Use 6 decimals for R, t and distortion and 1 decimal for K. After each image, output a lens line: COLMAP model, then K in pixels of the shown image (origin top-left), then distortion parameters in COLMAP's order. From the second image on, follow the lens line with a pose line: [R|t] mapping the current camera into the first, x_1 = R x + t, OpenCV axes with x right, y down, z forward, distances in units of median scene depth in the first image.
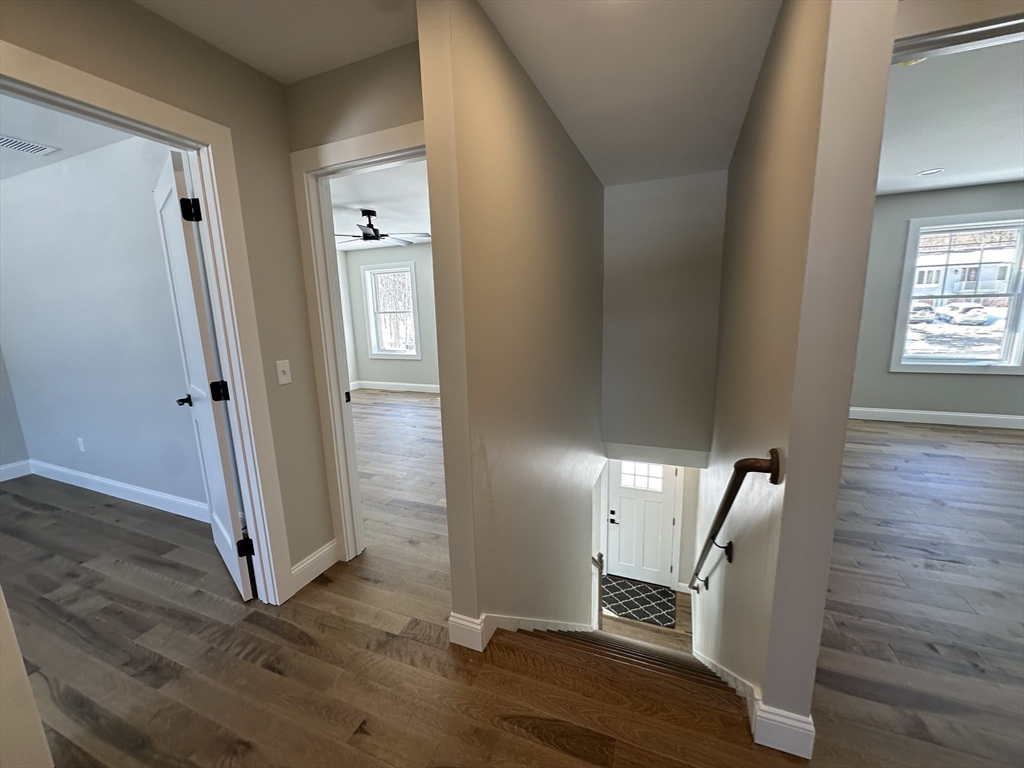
lens RADIAL K [[408.4, 0, 514.2], [0, 408.4, 385.3], [0, 0, 1]] dist [-0.007843, -0.000706]
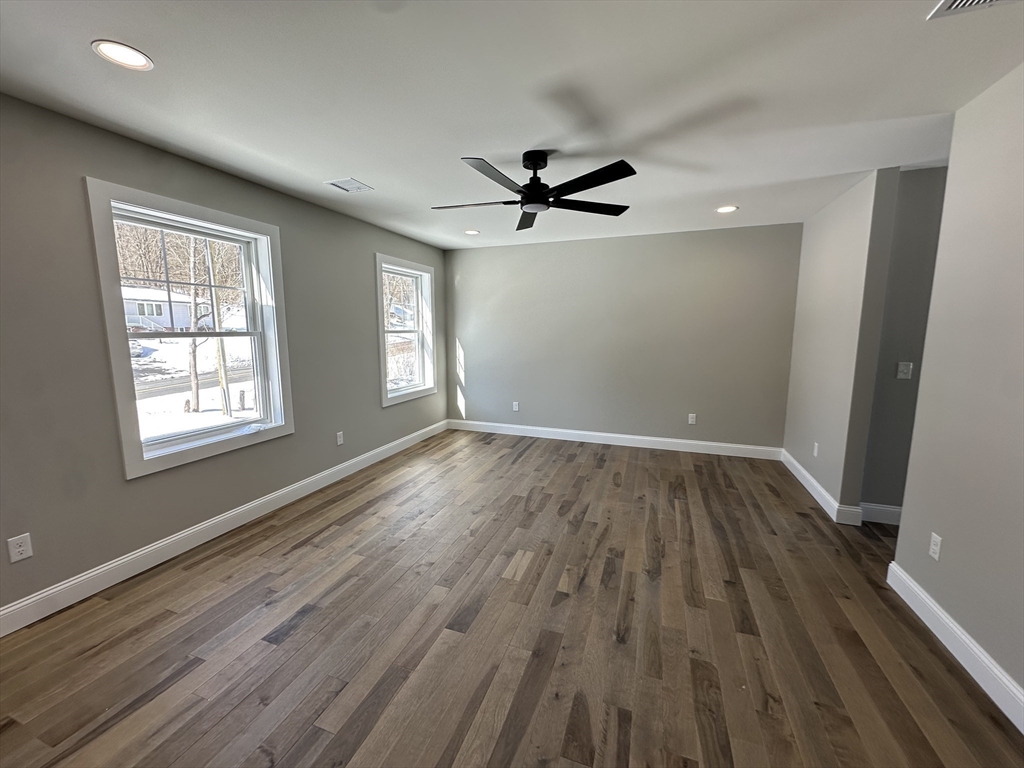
lens RADIAL K [[408.4, 0, 508.2], [0, 408.4, 387.3], [0, 0, 1]] dist [-0.007843, -0.000706]
pose [[-0.031386, -0.116518, 0.992693, 3.368939], [0.187708, 0.974823, 0.120355, -0.953670], [-0.981723, 0.190114, -0.008725, 4.105660]]
